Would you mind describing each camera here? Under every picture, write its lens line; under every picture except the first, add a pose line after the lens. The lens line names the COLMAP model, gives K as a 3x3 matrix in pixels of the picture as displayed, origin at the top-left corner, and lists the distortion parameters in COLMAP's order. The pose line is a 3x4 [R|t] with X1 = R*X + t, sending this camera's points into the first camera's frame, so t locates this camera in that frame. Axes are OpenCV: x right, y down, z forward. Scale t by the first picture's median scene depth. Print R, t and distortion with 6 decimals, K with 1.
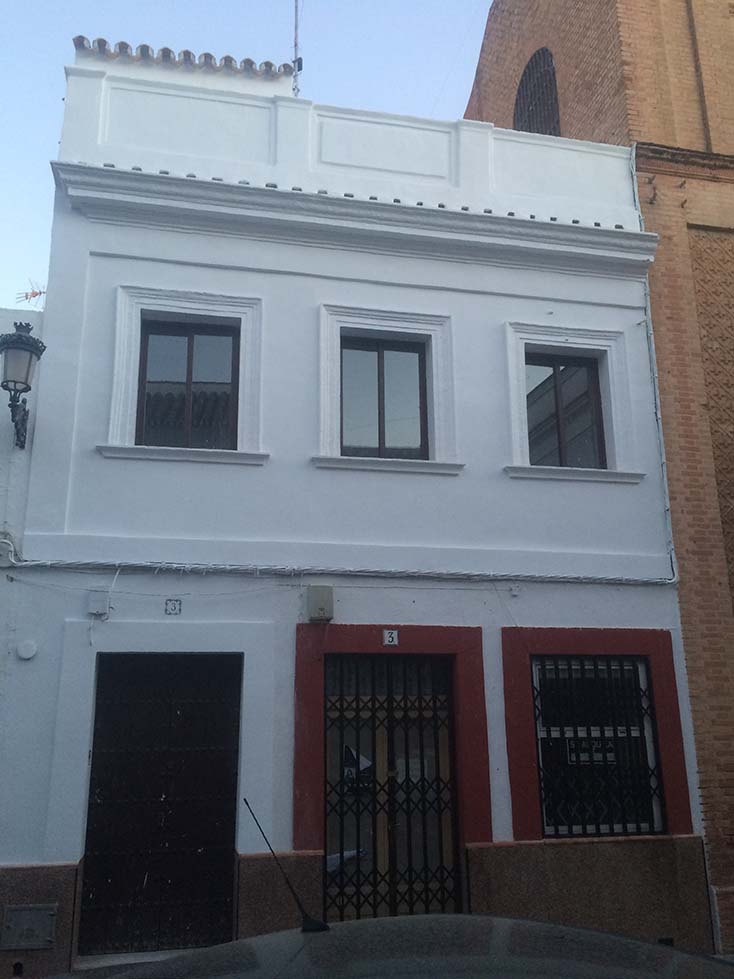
lens RADIAL K [[817.0, 0, 368.6], [0, 817.0, 493.0], [0, 0, 1]] dist [0.077246, -0.087950]
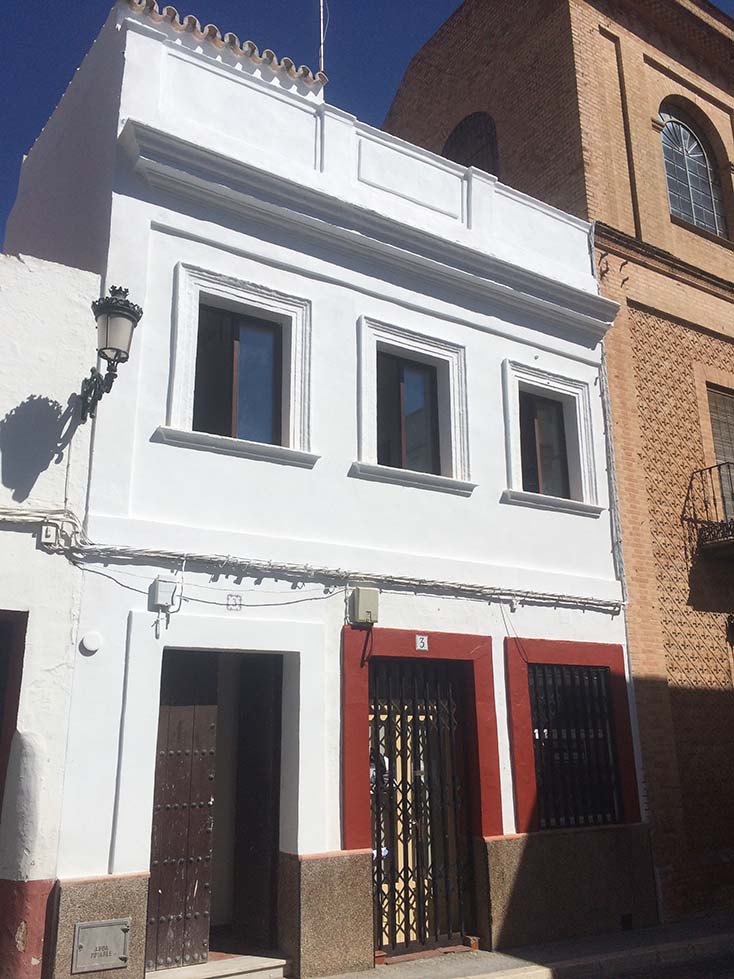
lens RADIAL K [[817.0, 0, 370.5], [0, 817.0, 492.4], [0, 0, 1]] dist [0.077246, -0.087950]
pose [[0.938258, 0.096740, 0.332134, -0.382133], [-0.089655, 0.995299, -0.036630, 0.027418], [-0.334116, 0.004591, 0.942521, 0.031098]]
